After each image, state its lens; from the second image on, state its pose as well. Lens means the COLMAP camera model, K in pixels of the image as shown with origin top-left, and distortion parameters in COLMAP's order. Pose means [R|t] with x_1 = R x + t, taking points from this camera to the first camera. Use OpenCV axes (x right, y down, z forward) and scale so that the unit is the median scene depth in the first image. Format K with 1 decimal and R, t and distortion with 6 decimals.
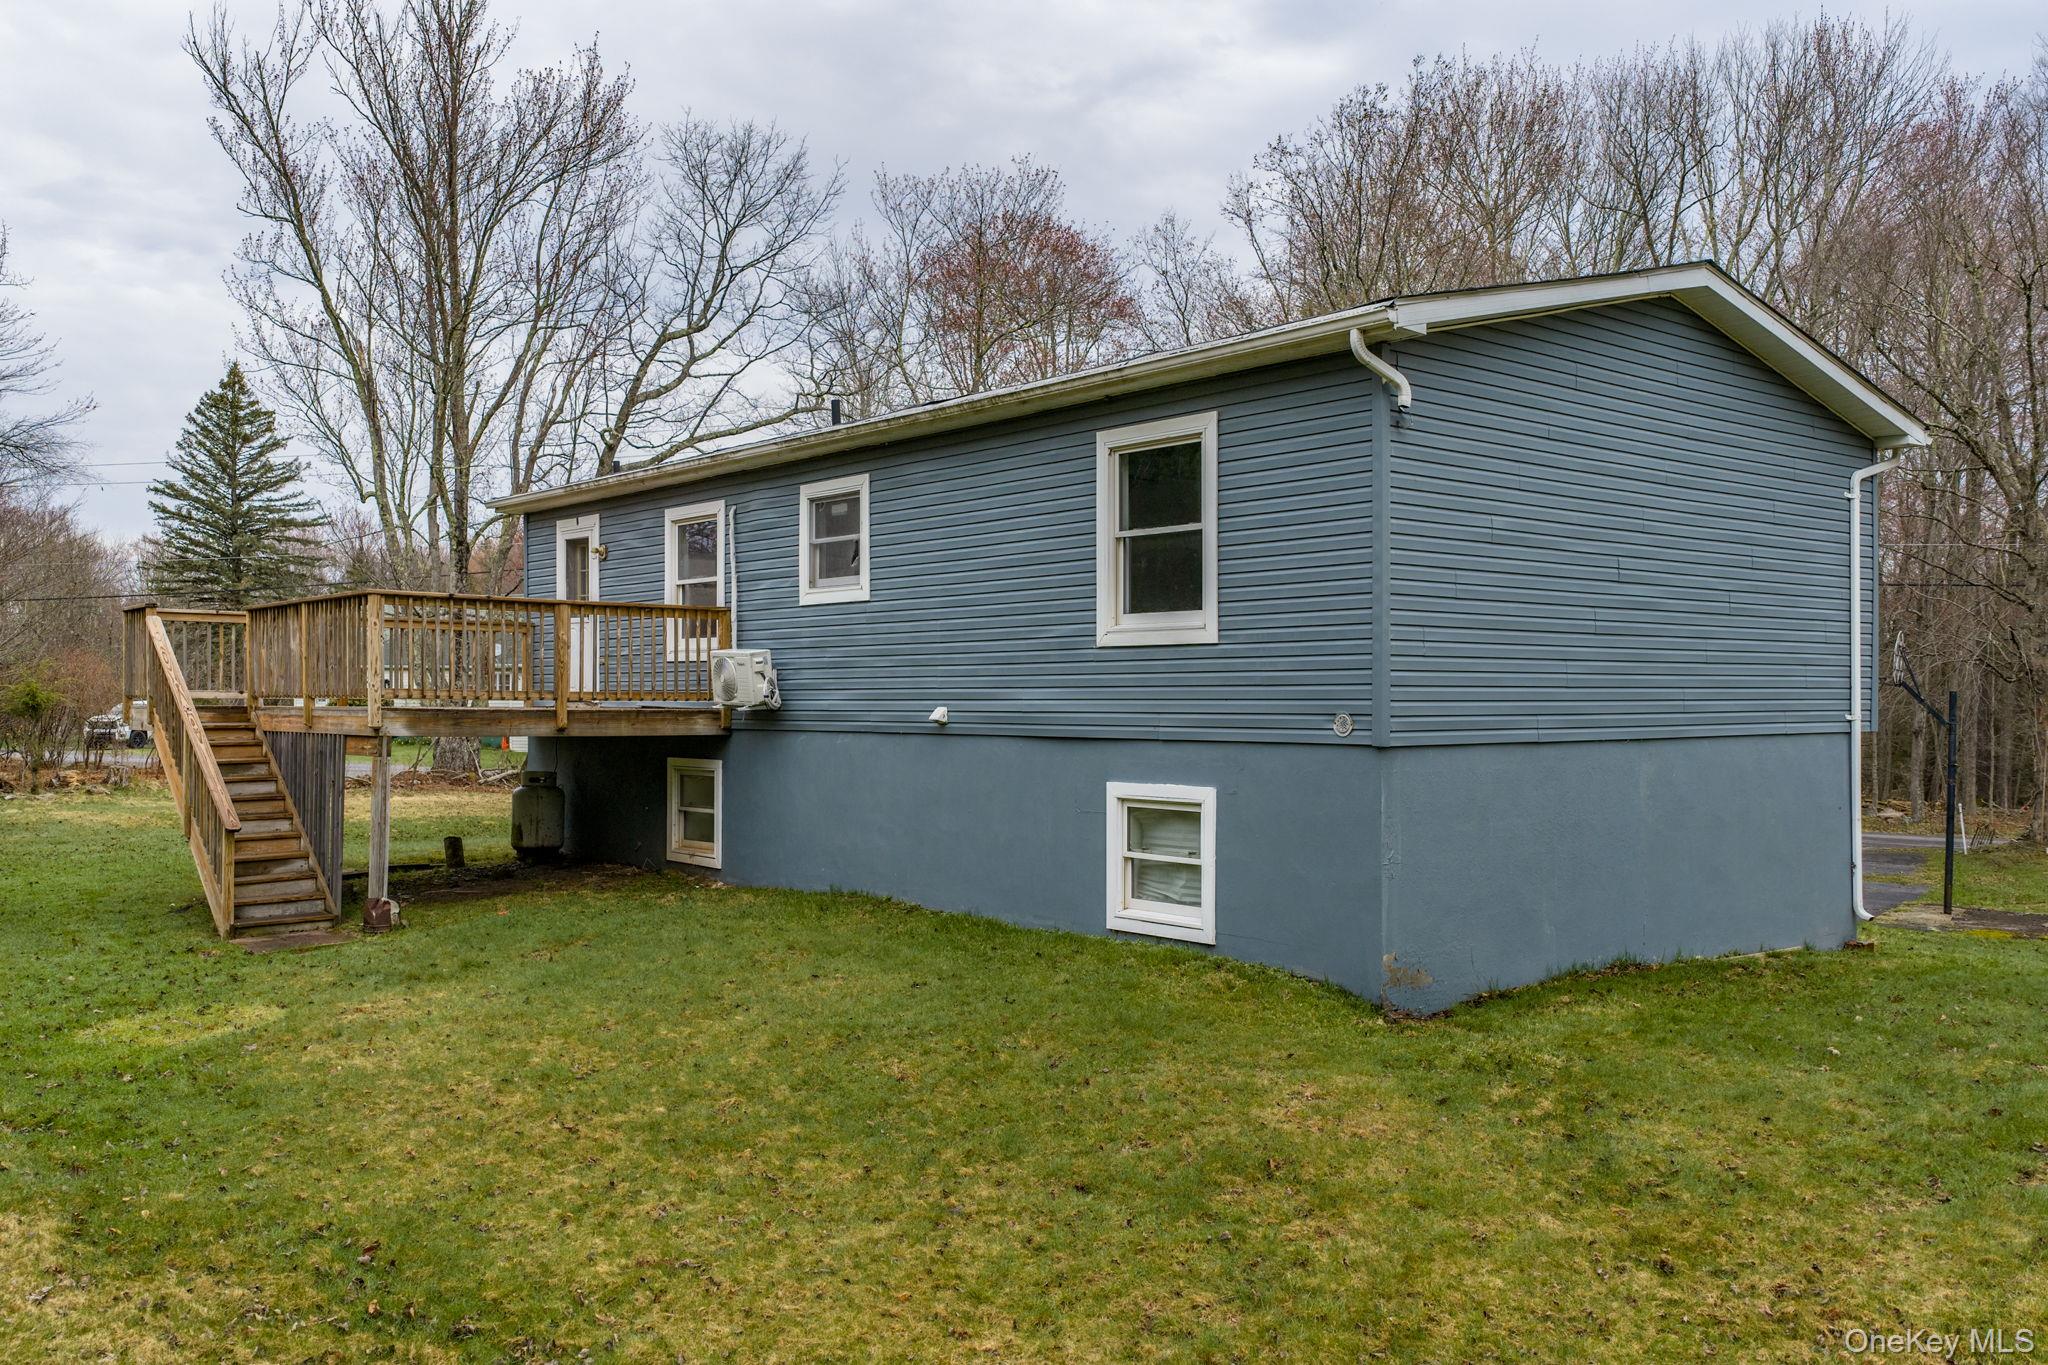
lens RADIAL K [[1698.4, 0, 1024.0], [0, 1698.4, 682.5], [0, 0, 1]] dist [0.008975, -0.006346]
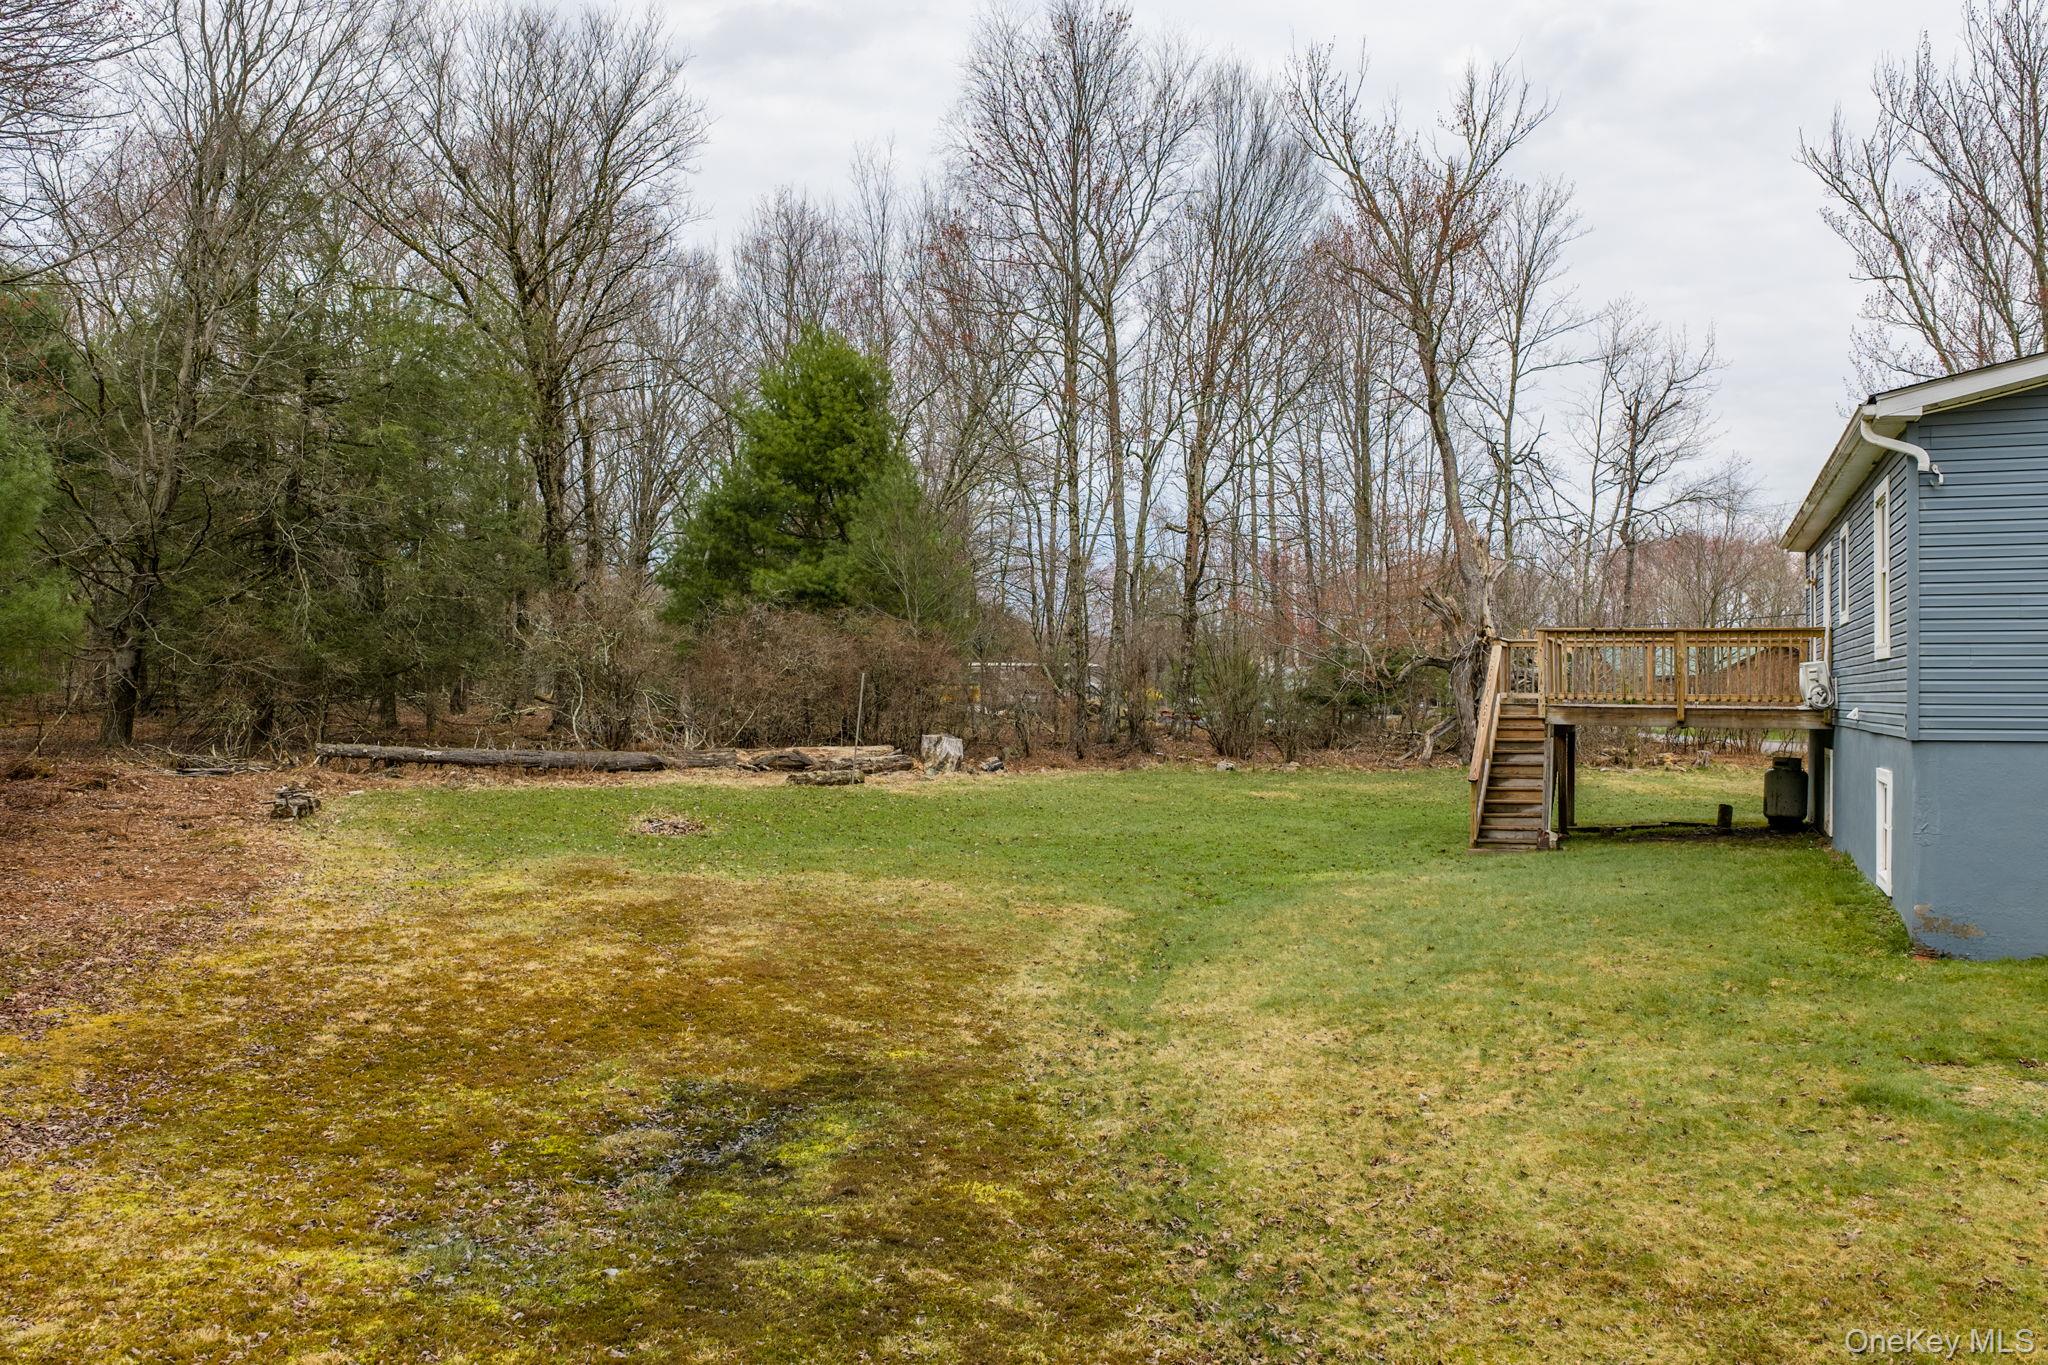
lens RADIAL K [[1698.4, 0, 1024.0], [0, 1698.4, 682.5], [0, 0, 1]] dist [0.008975, -0.006346]
pose [[0.483400, -0.003486, -0.875392, 0.592031], [0.002303, 0.999994, -0.002710, -0.001672], [0.875396, -0.000706, 0.483405, -0.115755]]
